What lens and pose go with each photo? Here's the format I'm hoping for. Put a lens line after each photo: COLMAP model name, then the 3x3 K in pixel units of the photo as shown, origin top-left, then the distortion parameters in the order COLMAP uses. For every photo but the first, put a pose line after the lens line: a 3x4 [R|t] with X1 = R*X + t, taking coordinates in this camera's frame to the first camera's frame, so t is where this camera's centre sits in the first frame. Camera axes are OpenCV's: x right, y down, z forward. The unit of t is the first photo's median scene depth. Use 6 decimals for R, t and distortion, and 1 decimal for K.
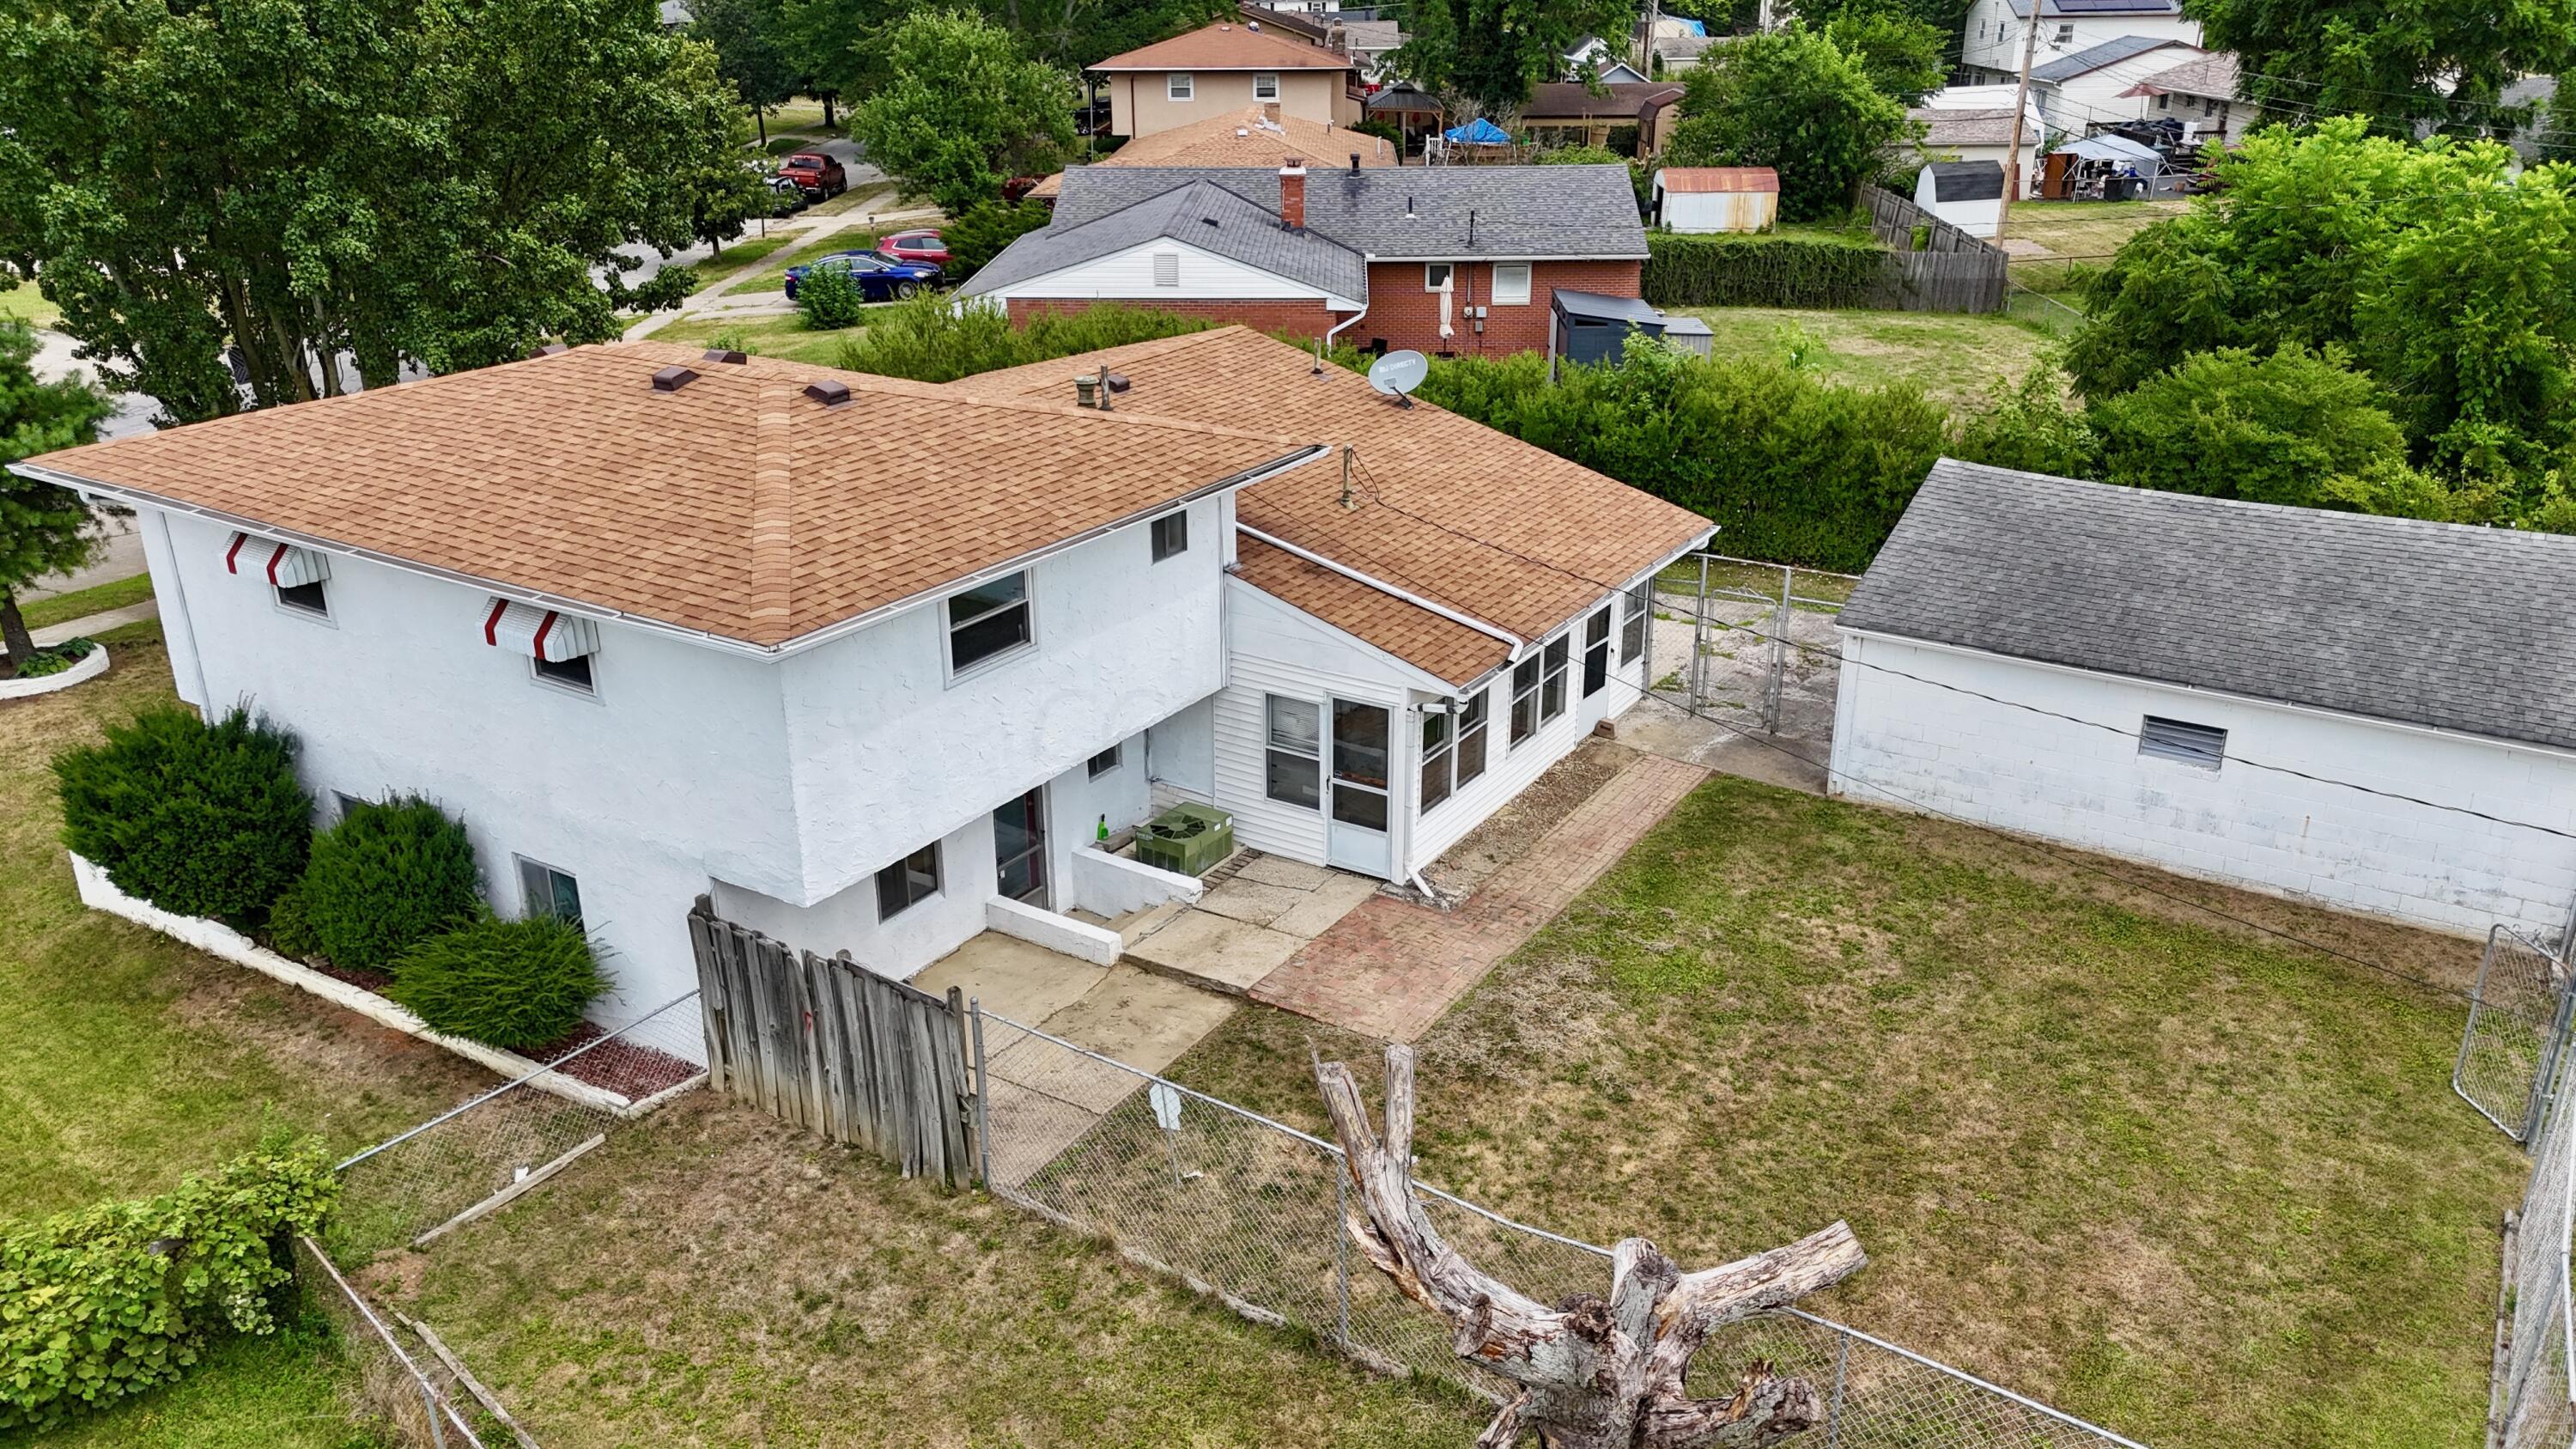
lens RADIAL K [[1877.2, 0, 1288.0], [0, 1877.2, 724.5], [0, 0, 1]] dist [0.091168, -0.107143]
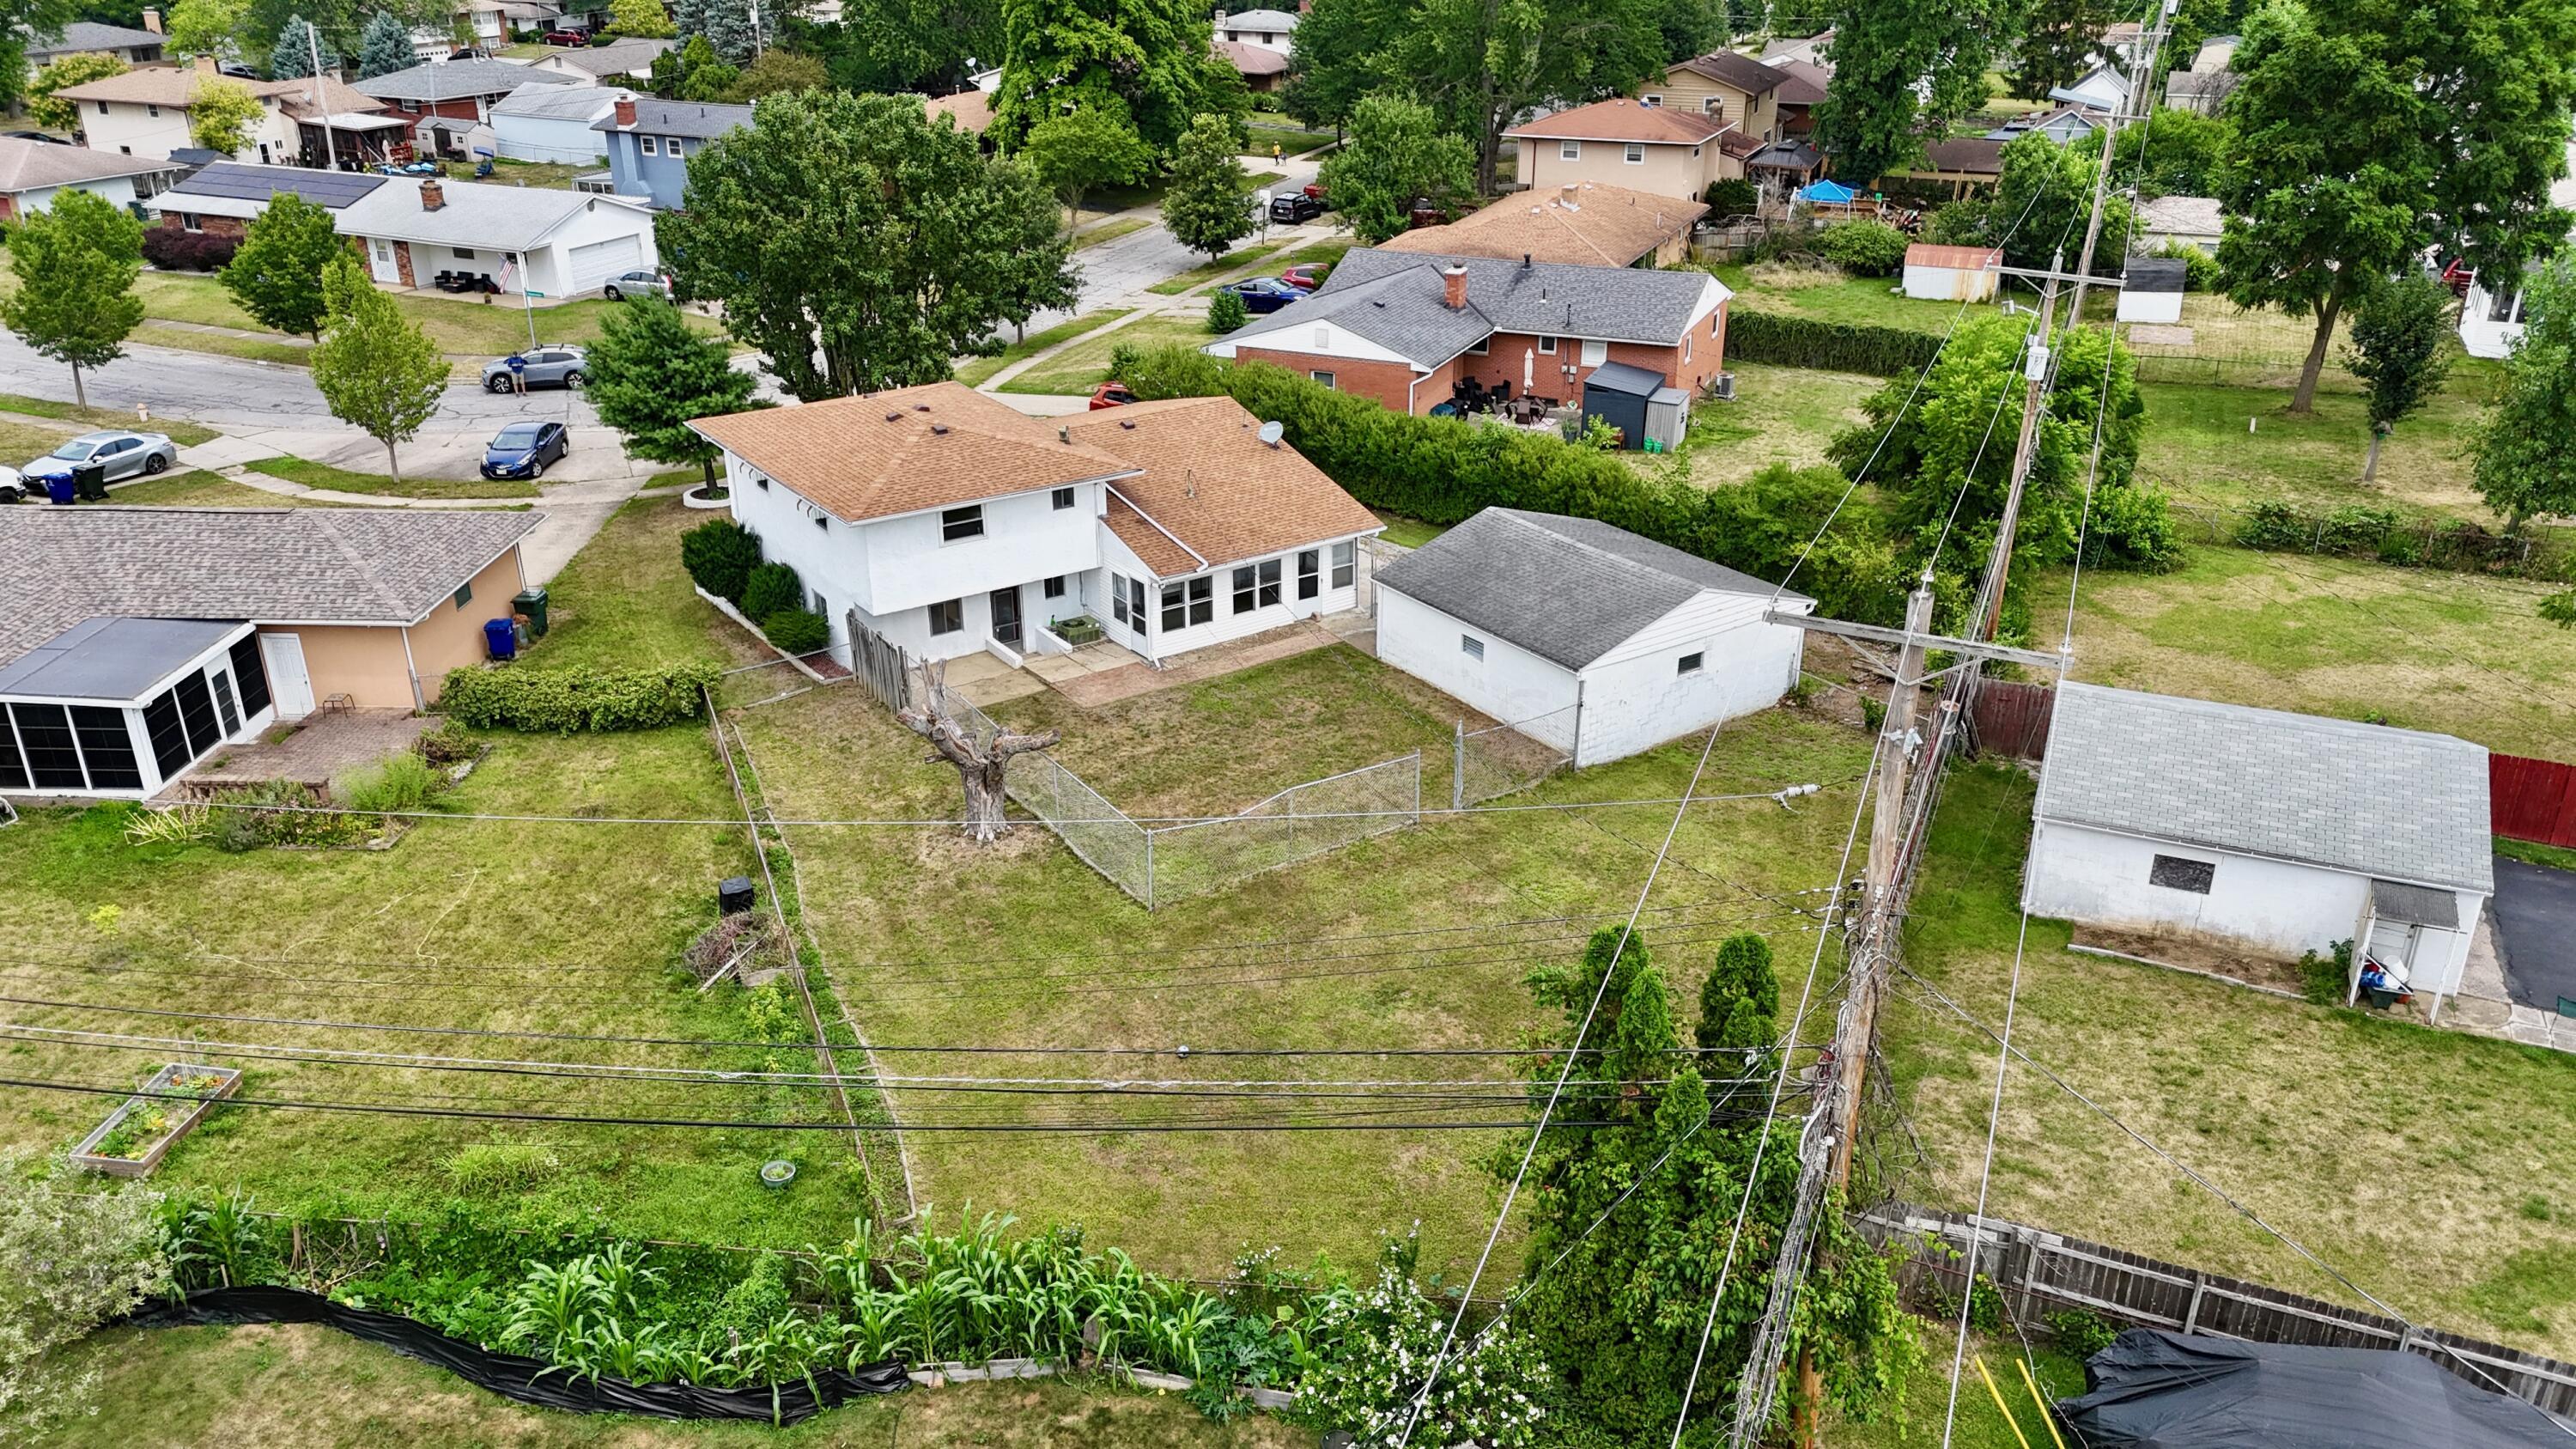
lens RADIAL K [[1877.2, 0, 1288.0], [0, 1877.2, 724.5], [0, 0, 1]] dist [0.091168, -0.107143]
pose [[0.923687, 0.161595, -0.347404, 1.008652], [-0.146042, 0.986750, 0.070687, -0.025461], [0.354224, -0.014557, 0.935047, -1.088029]]
